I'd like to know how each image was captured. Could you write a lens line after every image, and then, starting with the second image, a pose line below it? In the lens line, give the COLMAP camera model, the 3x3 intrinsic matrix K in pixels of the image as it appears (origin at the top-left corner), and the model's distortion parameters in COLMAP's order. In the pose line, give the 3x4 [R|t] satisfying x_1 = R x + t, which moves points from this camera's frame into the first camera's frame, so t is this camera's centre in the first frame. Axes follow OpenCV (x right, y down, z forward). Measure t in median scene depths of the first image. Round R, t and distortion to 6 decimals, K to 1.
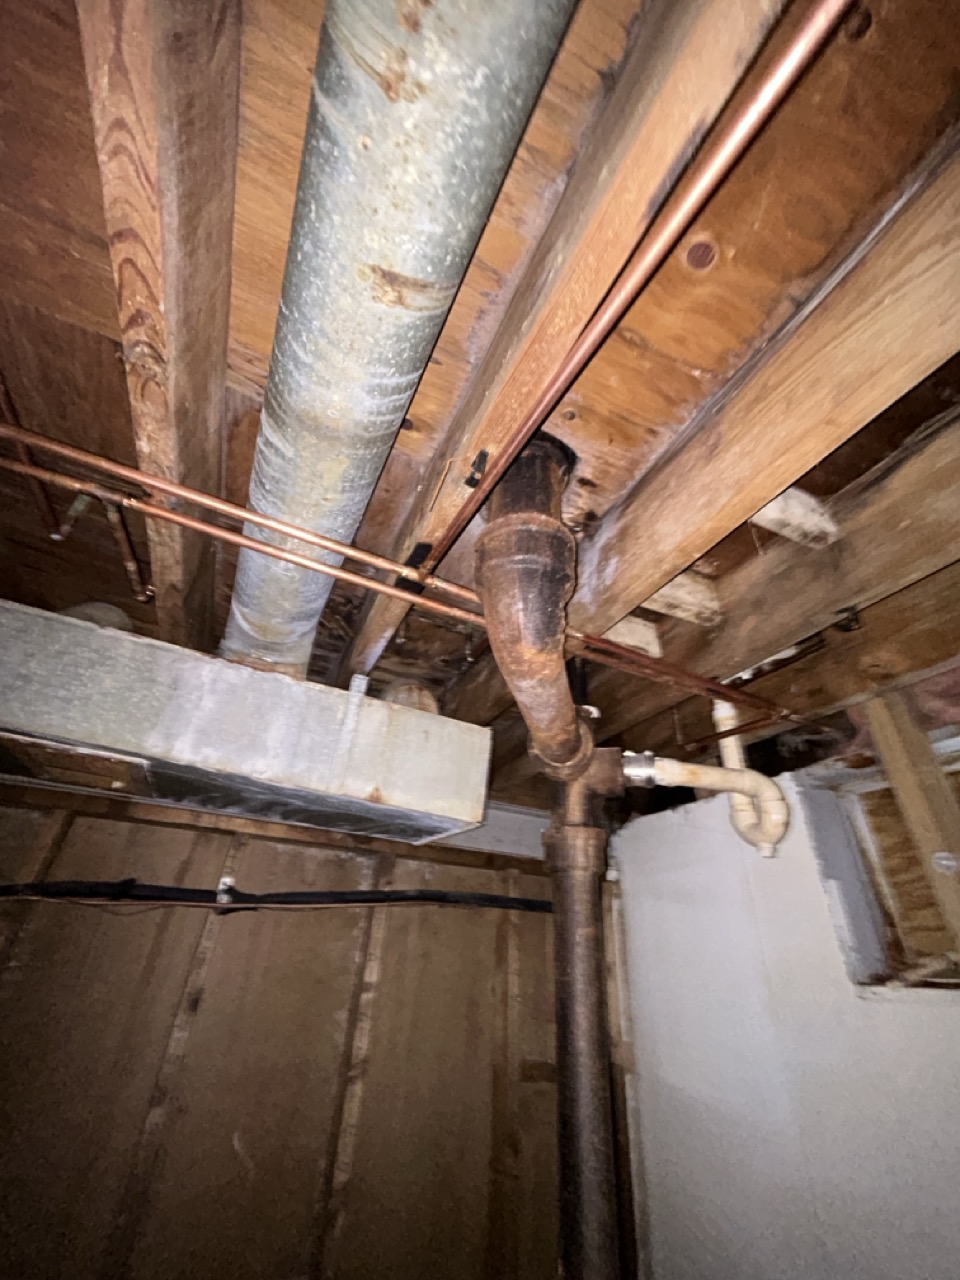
lens RADIAL K [[520.6, 0, 483.7], [0, 520.6, 638.1], [0, 0, 1]] dist [-0.001336, 0.000998]
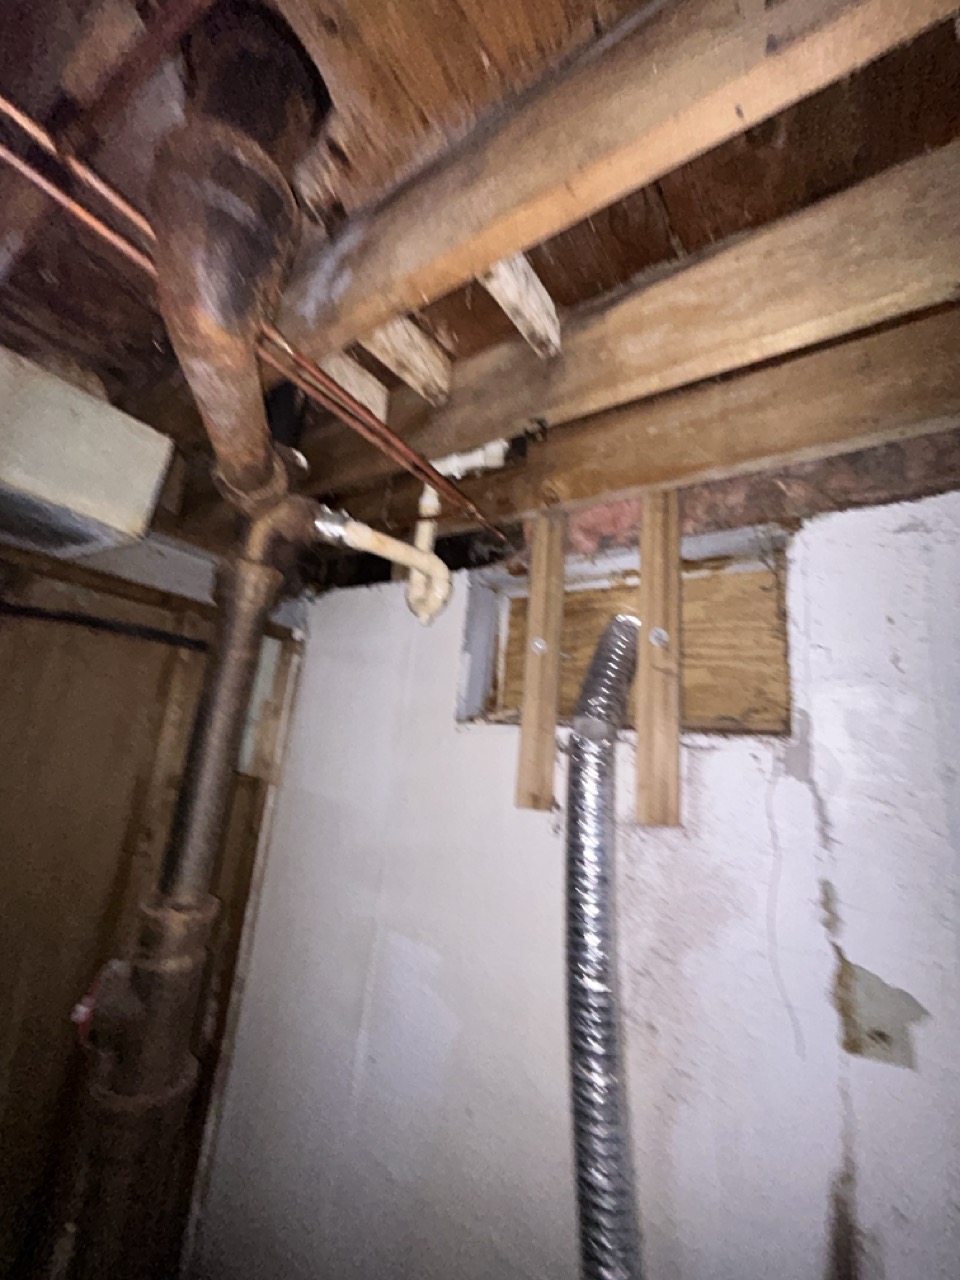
lens RADIAL K [[520.6, 0, 483.7], [0, 520.6, 638.1], [0, 0, 1]] dist [-0.001336, 0.000998]
pose [[0.857959, 0.146455, 0.492399, 0.084149], [-0.317414, 0.904775, 0.283955, 0.067084], [-0.403924, -0.399916, 0.822747, -0.047976]]
